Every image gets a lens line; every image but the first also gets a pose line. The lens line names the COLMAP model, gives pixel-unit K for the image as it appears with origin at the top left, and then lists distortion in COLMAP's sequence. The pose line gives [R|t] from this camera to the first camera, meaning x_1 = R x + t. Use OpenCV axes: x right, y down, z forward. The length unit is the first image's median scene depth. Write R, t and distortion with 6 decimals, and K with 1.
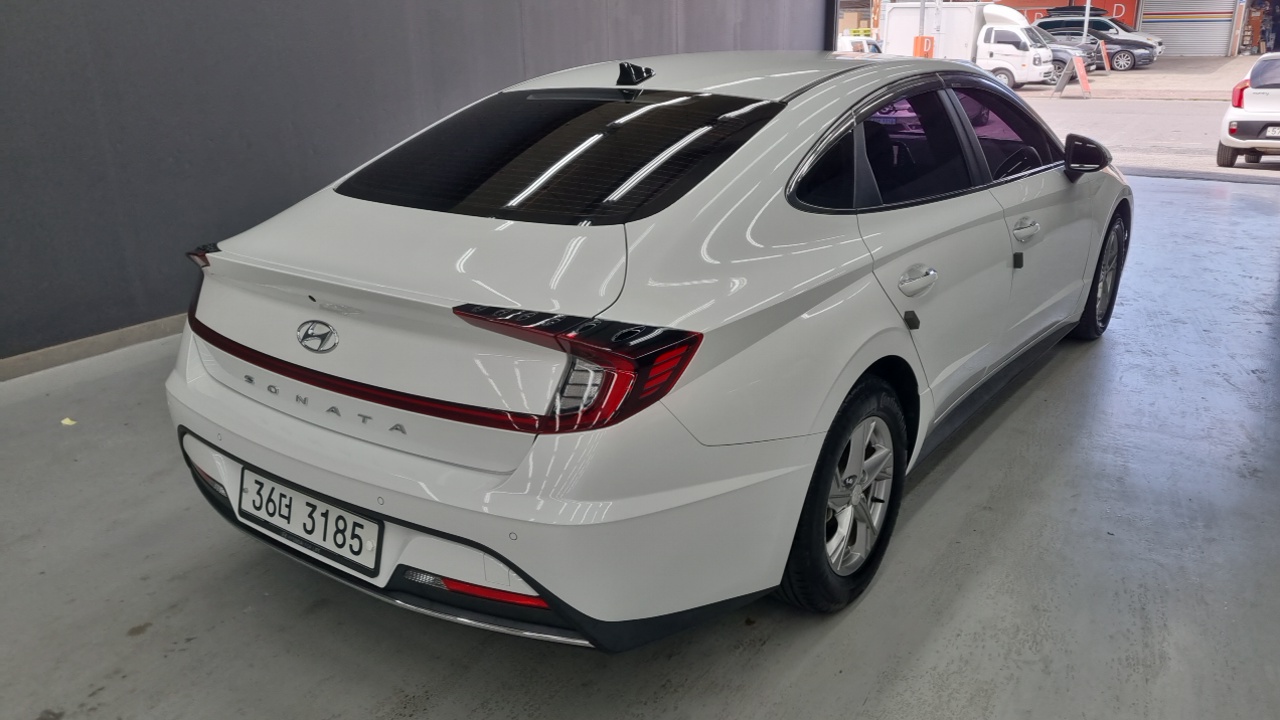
lens RADIAL K [[938.7, 0, 640.0], [0, 938.7, 360.0], [0, 0, 1]] dist [0.011306, 0.002500]
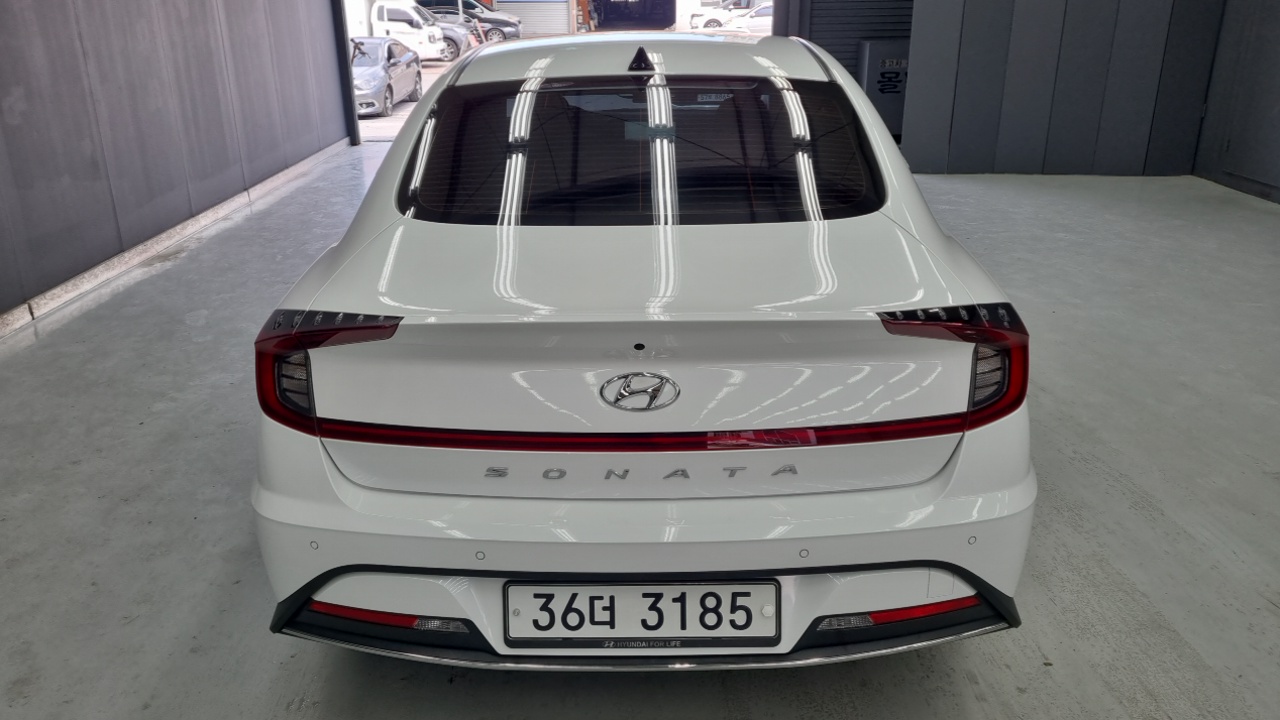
lens RADIAL K [[936.2, 0, 642.1], [0, 936.2, 370.8], [0, 0, 1]] dist [0.031552, -0.002276]
pose [[0.819140, -0.204489, 0.535904, -0.723757], [0.188100, 0.978393, 0.085819, -0.105263], [-0.541874, 0.030506, 0.839906, 0.294205]]
